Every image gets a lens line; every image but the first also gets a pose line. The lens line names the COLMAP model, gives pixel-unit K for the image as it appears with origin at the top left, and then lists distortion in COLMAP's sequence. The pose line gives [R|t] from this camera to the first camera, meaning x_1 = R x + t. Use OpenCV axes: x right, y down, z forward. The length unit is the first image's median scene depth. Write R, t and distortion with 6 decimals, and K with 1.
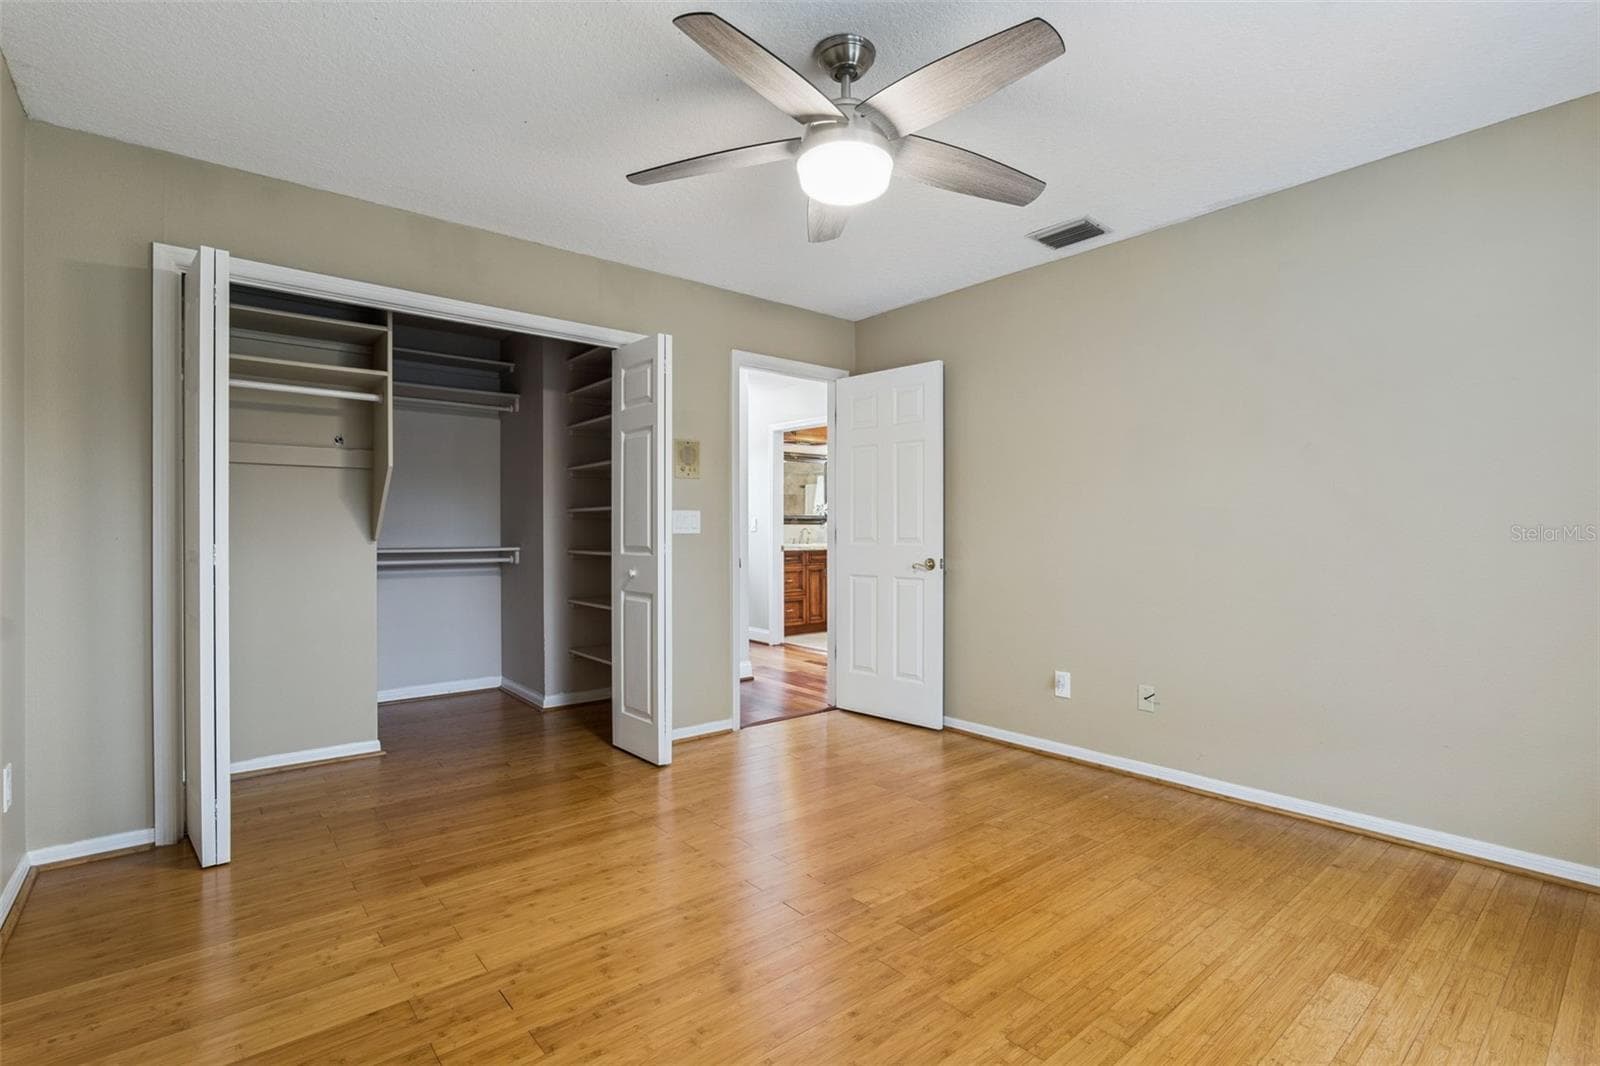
lens RADIAL K [[740.8, 0, 800.0], [0, 740.8, 533.0], [0, 0, 1]] dist [-0.000308, -0.000179]
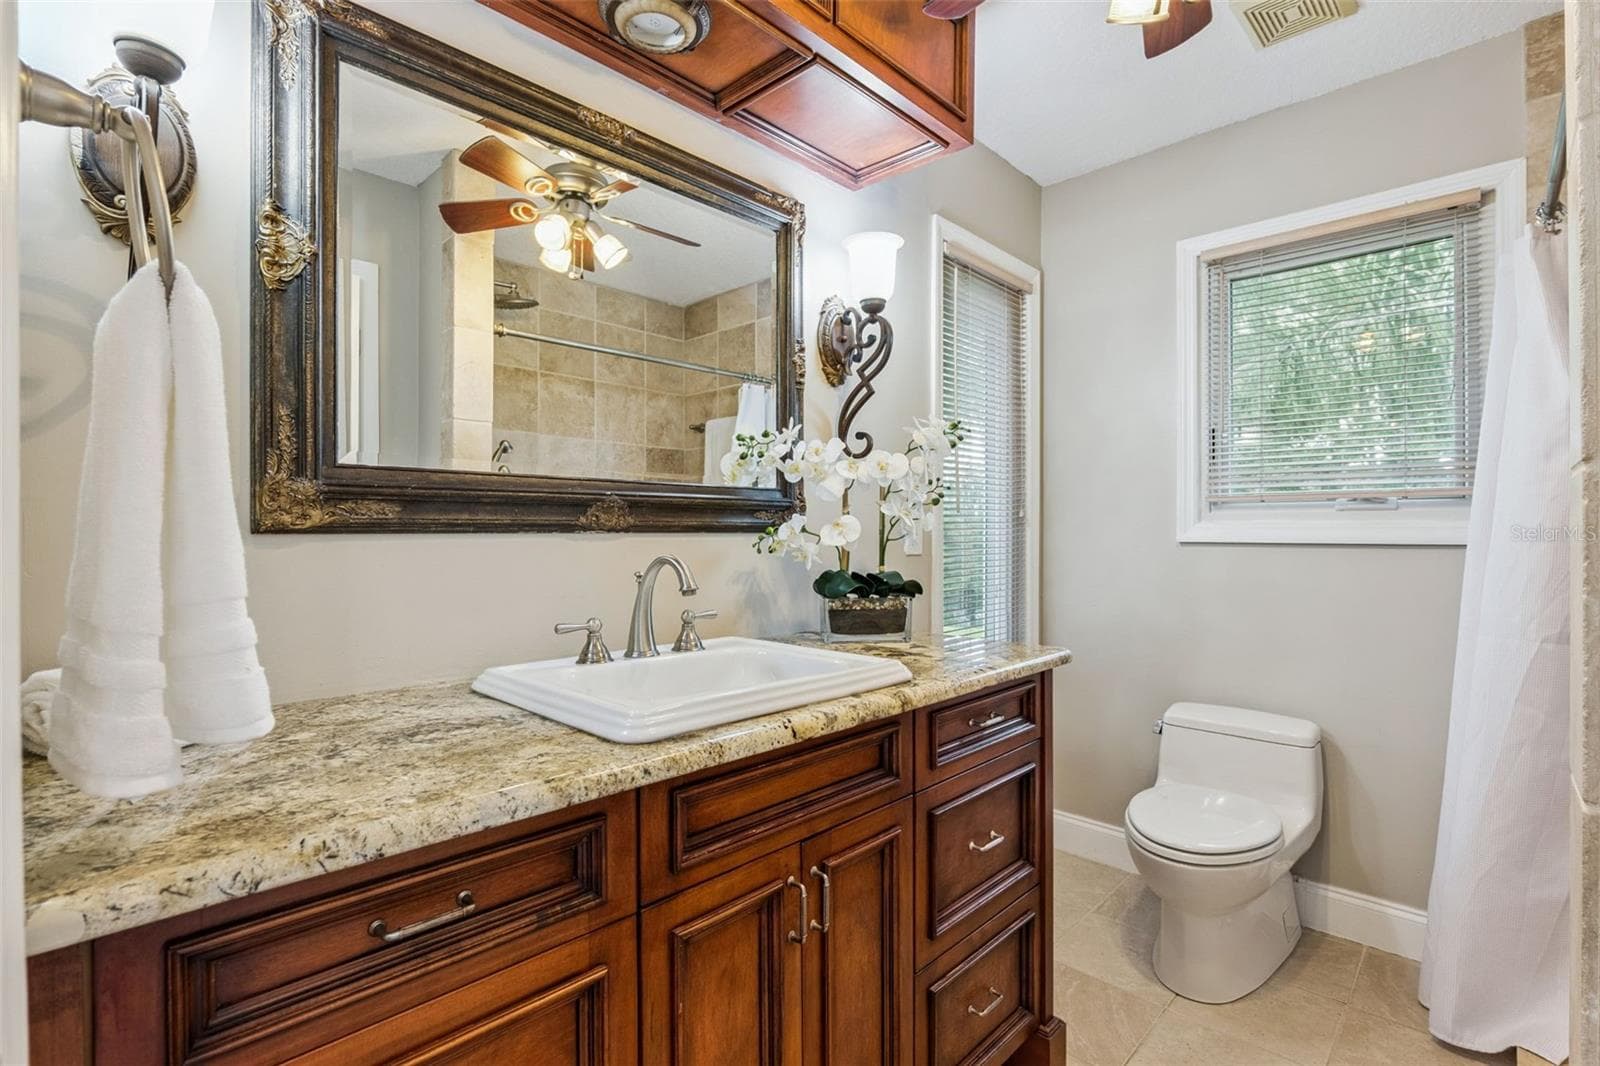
lens RADIAL K [[740.8, 0, 800.0], [0, 740.8, 533.0], [0, 0, 1]] dist [-0.000308, -0.000179]
pose [[0.993970, -0.001603, 0.109636, 0.028975], [0.001738, 0.999998, -0.001134, -0.018278], [-0.109634, 0.001317, 0.993971, 1.328723]]
